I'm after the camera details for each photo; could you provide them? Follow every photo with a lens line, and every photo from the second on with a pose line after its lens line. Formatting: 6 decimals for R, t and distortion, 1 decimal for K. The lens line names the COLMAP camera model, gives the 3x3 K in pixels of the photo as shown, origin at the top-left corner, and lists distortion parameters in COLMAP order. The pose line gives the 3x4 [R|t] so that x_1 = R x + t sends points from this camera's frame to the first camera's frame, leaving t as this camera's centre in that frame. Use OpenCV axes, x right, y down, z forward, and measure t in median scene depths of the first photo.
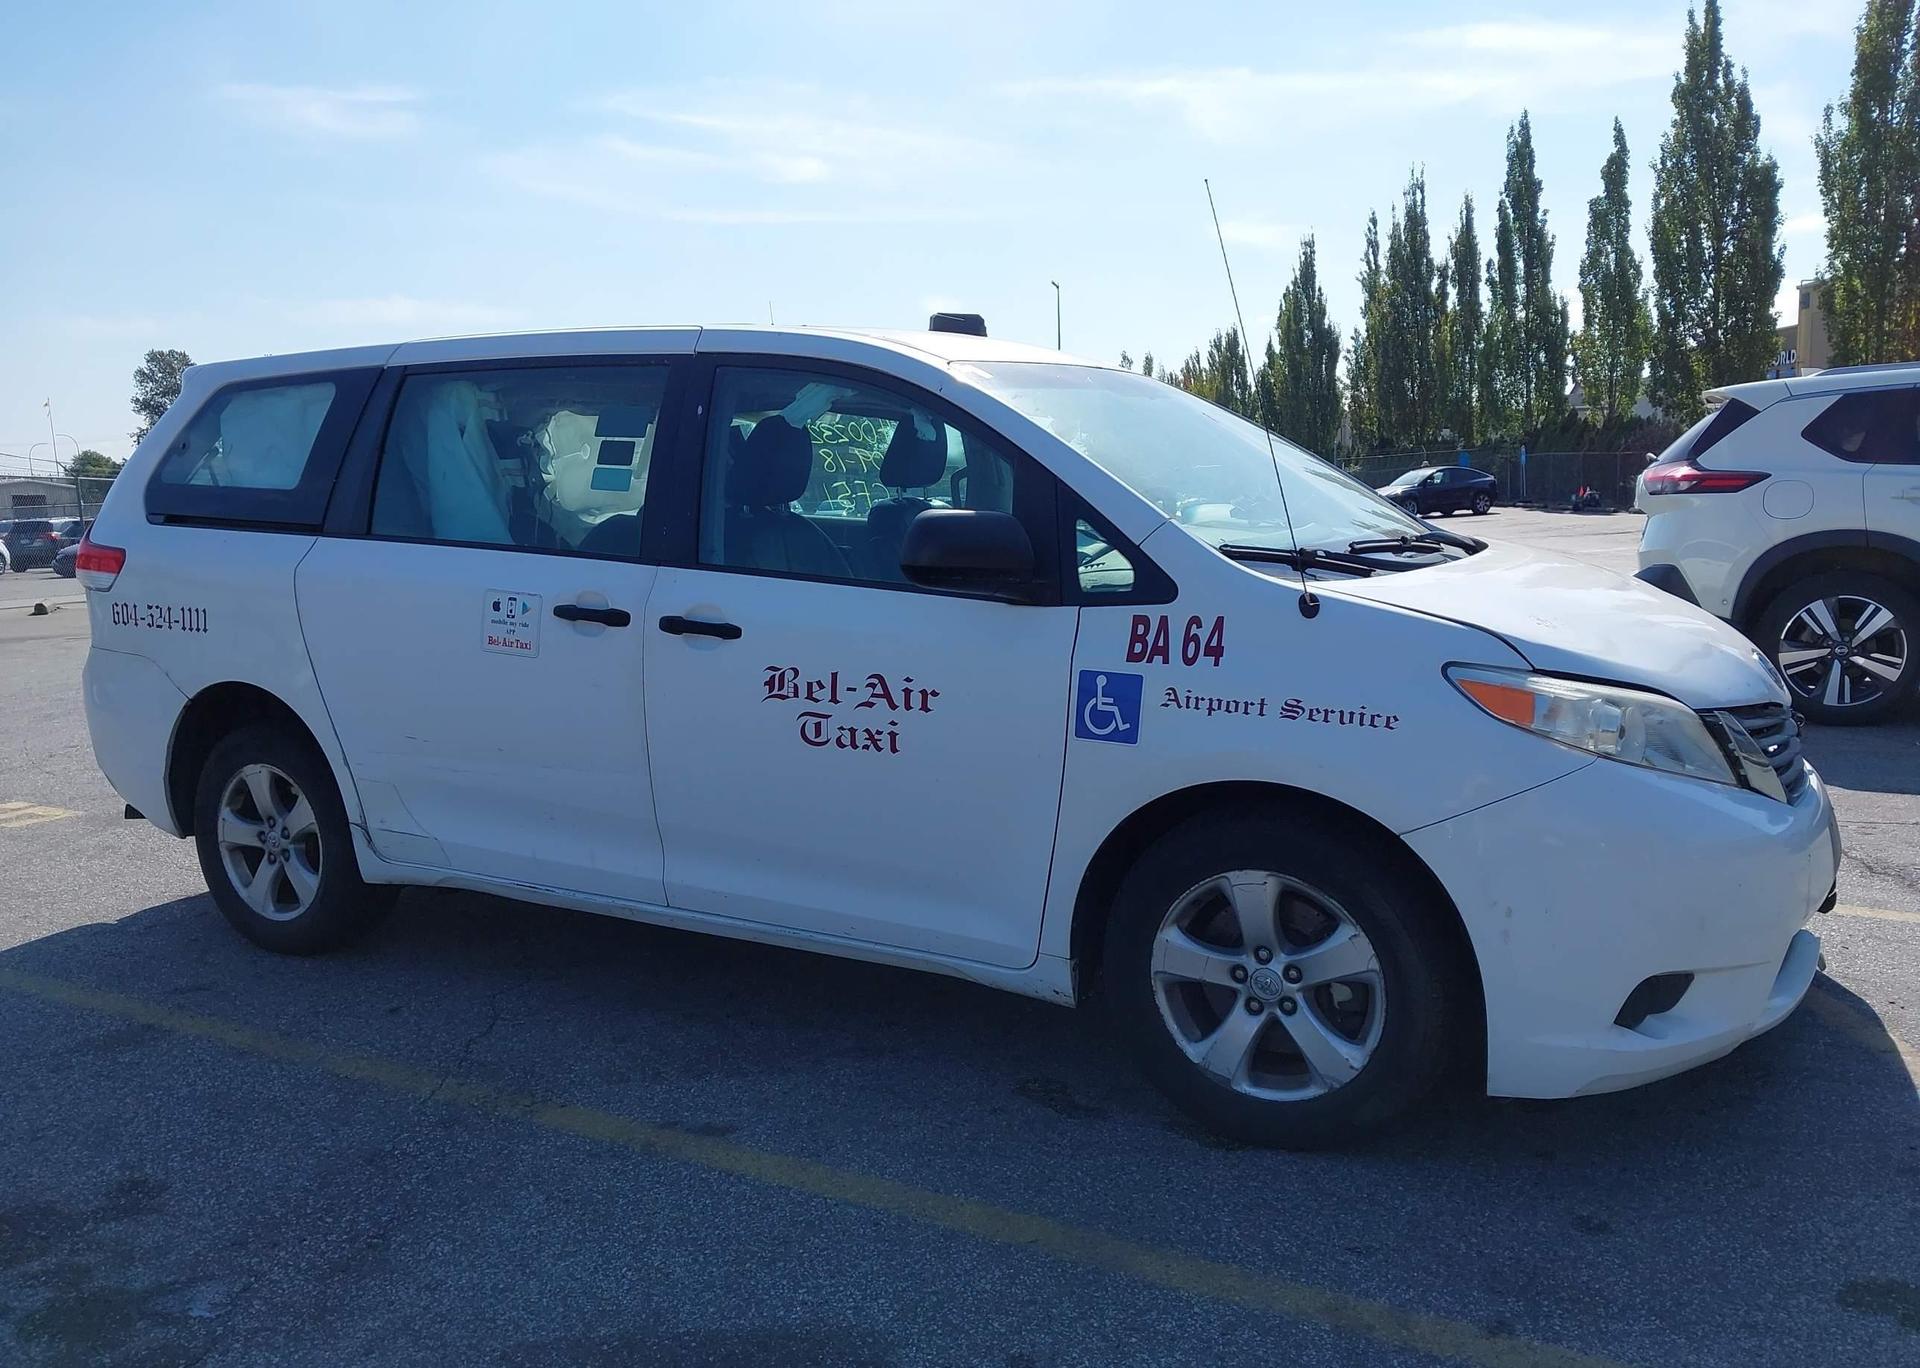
lens RADIAL K [[1424.2, 0, 1032.2], [0, 1424.2, 754.5], [0, 0, 1]] dist [0.158506, -0.174070]
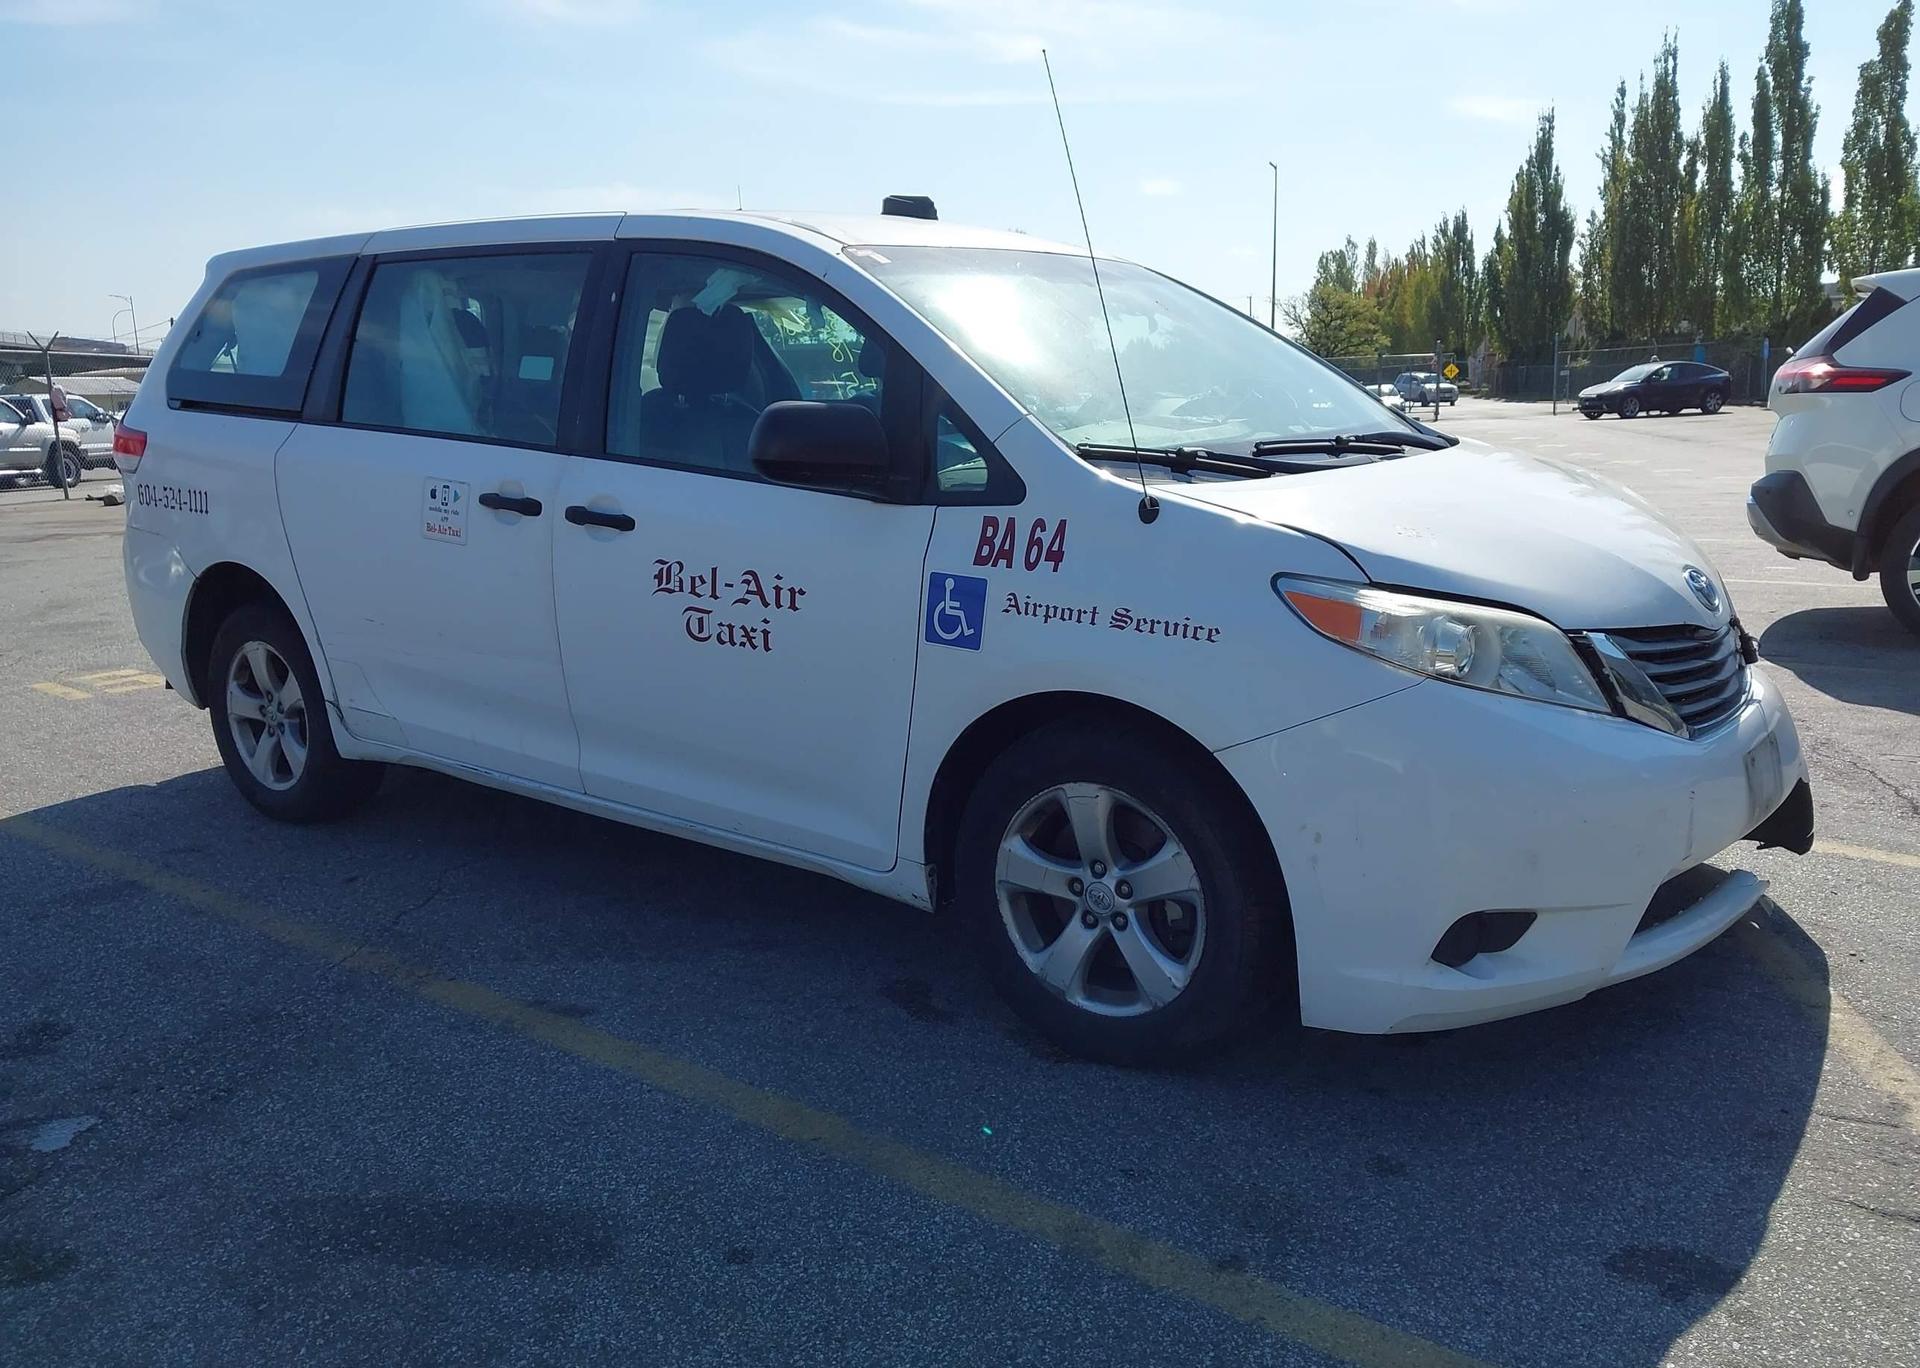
lens RADIAL K [[1424.2, 0, 1032.2], [0, 1424.2, 754.5], [0, 0, 1]] dist [0.158506, -0.174070]
pose [[0.992195, 0.039441, -0.118293, 0.211404], [-0.031196, 0.997005, 0.070759, -0.005768], [0.120730, -0.066517, 0.990454, 0.028926]]
